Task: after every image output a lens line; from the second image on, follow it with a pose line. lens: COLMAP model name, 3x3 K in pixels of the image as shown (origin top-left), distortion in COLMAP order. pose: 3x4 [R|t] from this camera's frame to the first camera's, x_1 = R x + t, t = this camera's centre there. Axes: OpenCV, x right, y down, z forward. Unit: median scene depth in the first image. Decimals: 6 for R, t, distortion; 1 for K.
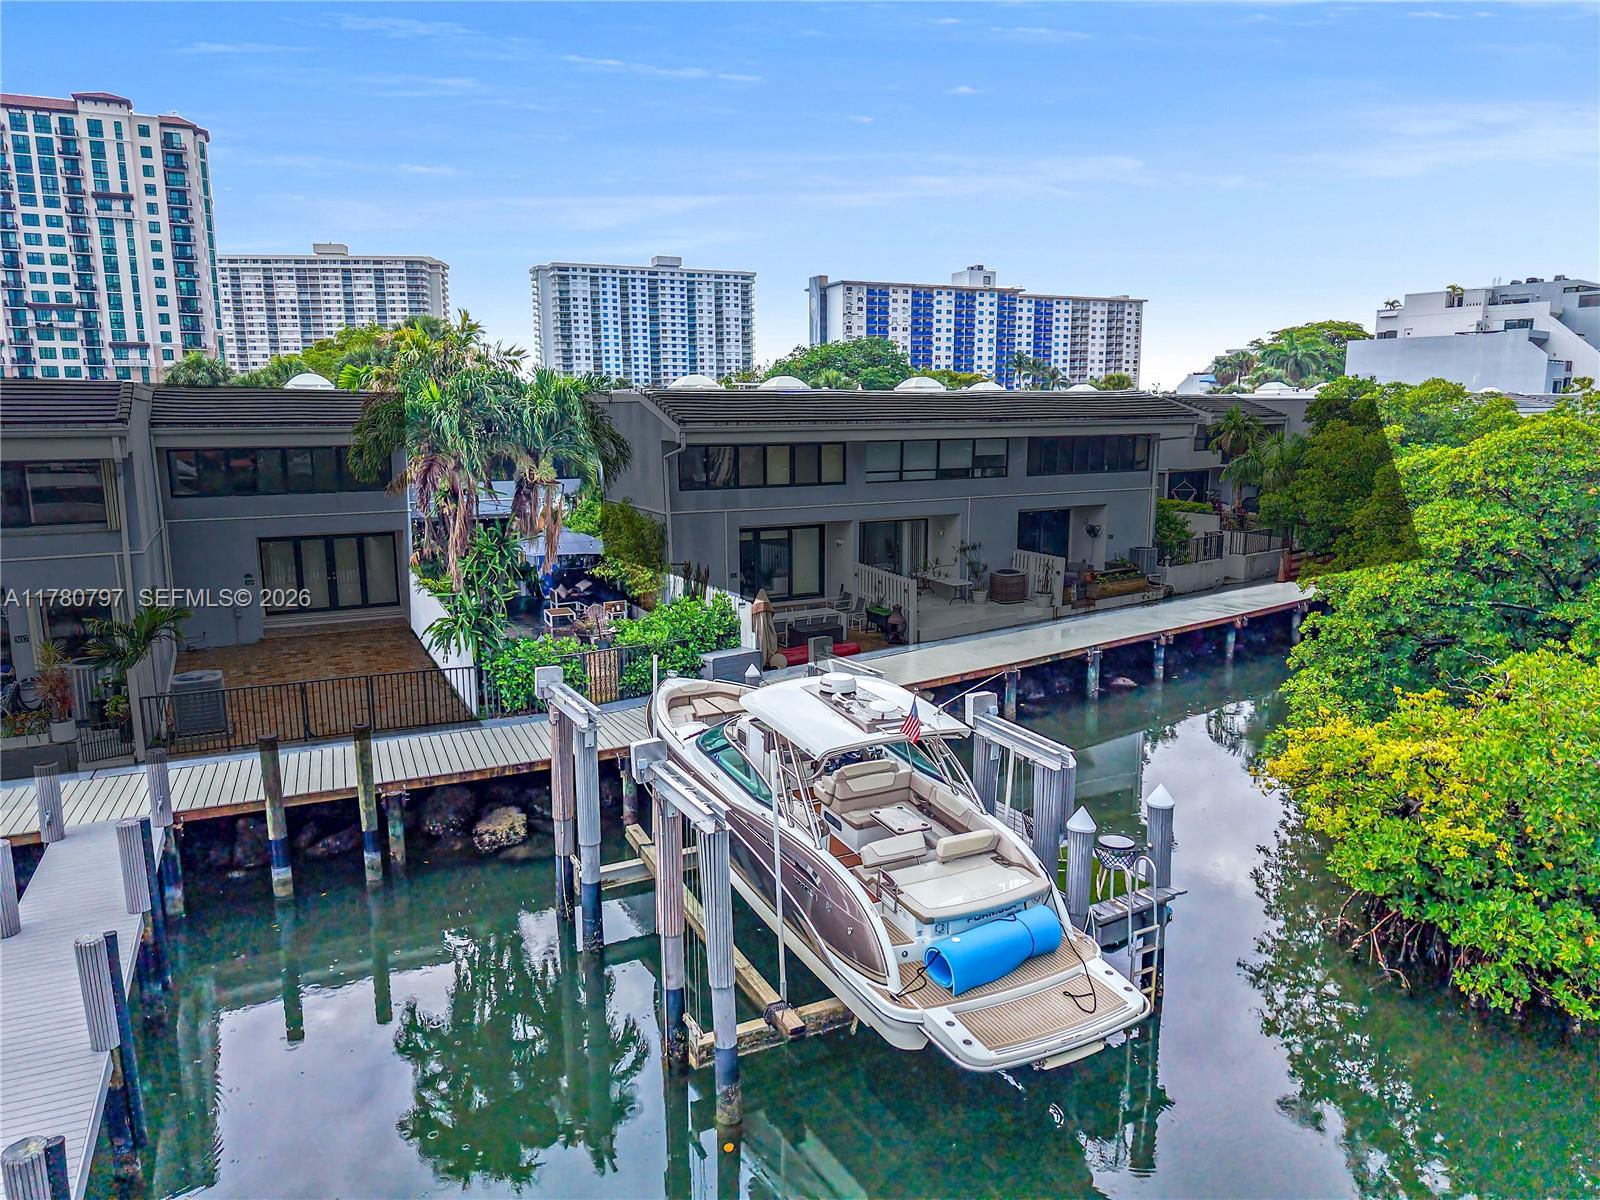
lens RADIAL K [[1037.9, 0, 811.4], [0, 1037.9, 601.0], [0, 0, 1]] dist [-0.012160, -0.008494]
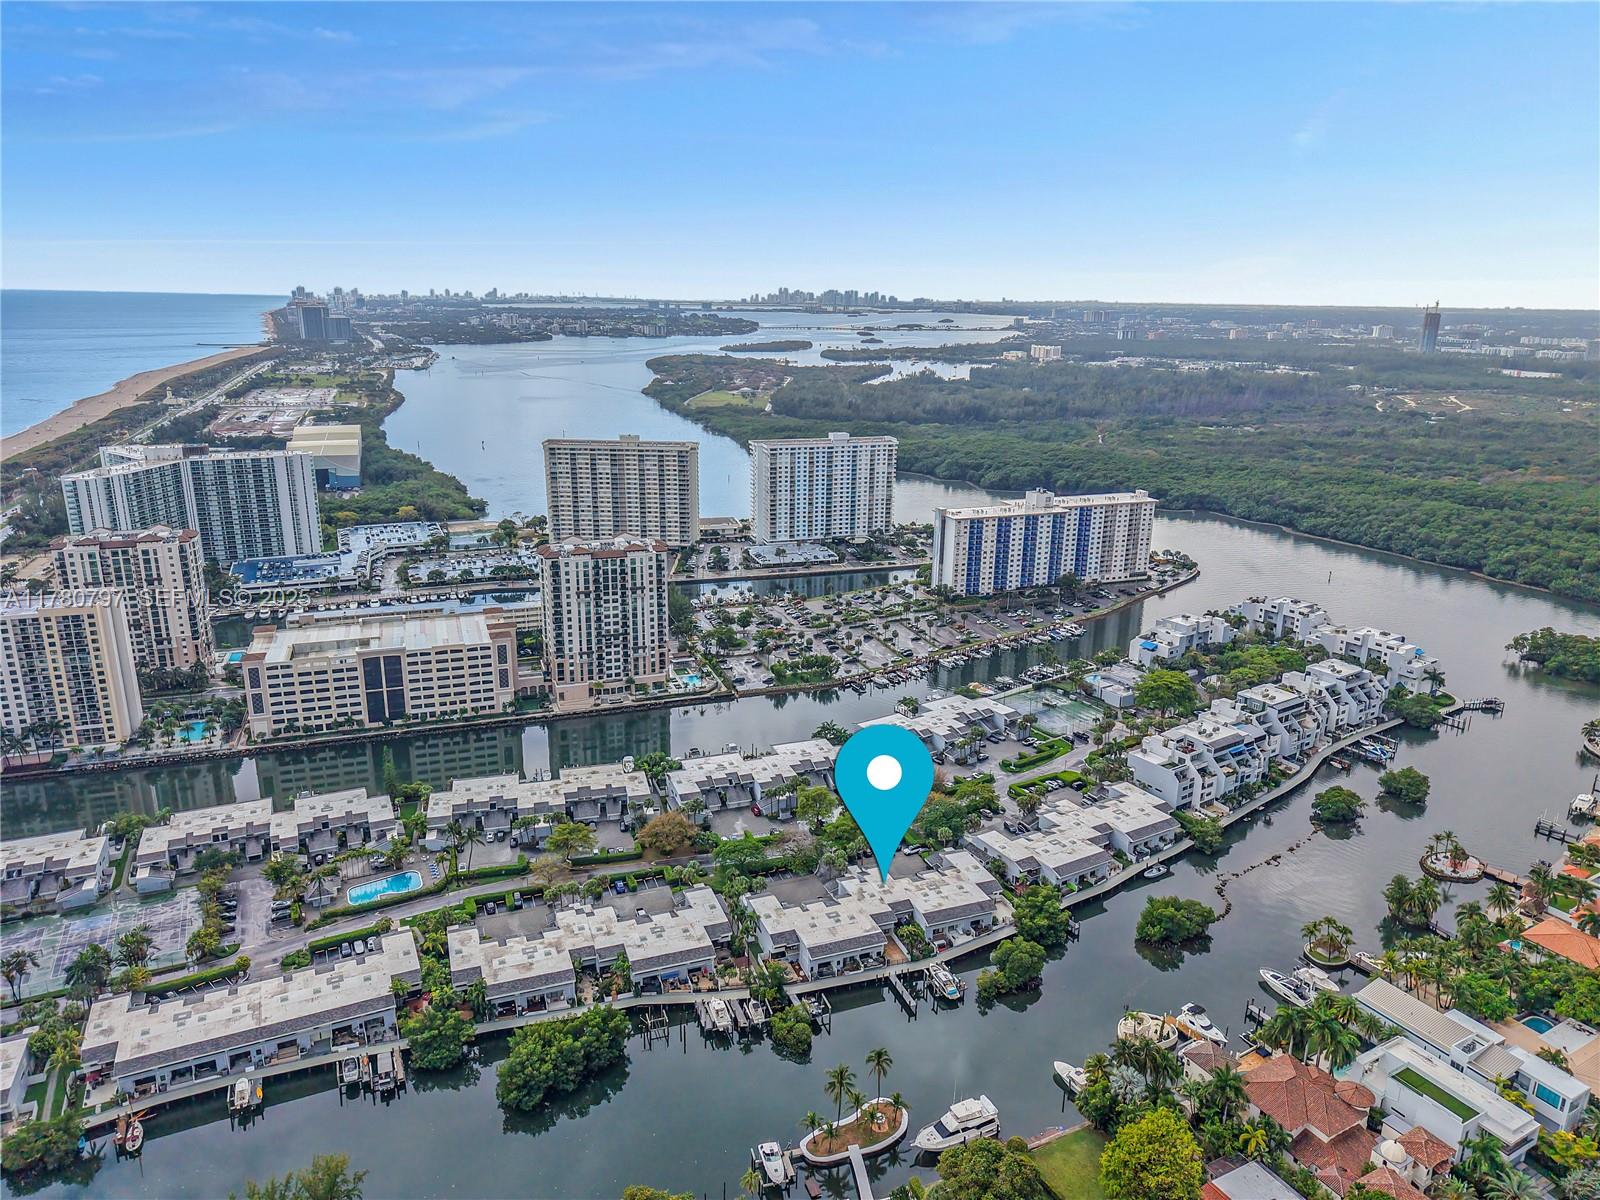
lens RADIAL K [[1037.9, 0, 795.7], [0, 1037.9, 592.0], [0, 0, 1]] dist [-0.012160, -0.008494]
pose [[0.992631, 0.053494, -0.108727, -0.037456], [-0.042672, 0.994119, 0.099535, -0.341819], [0.113413, -0.094162, 0.989076, -0.690667]]
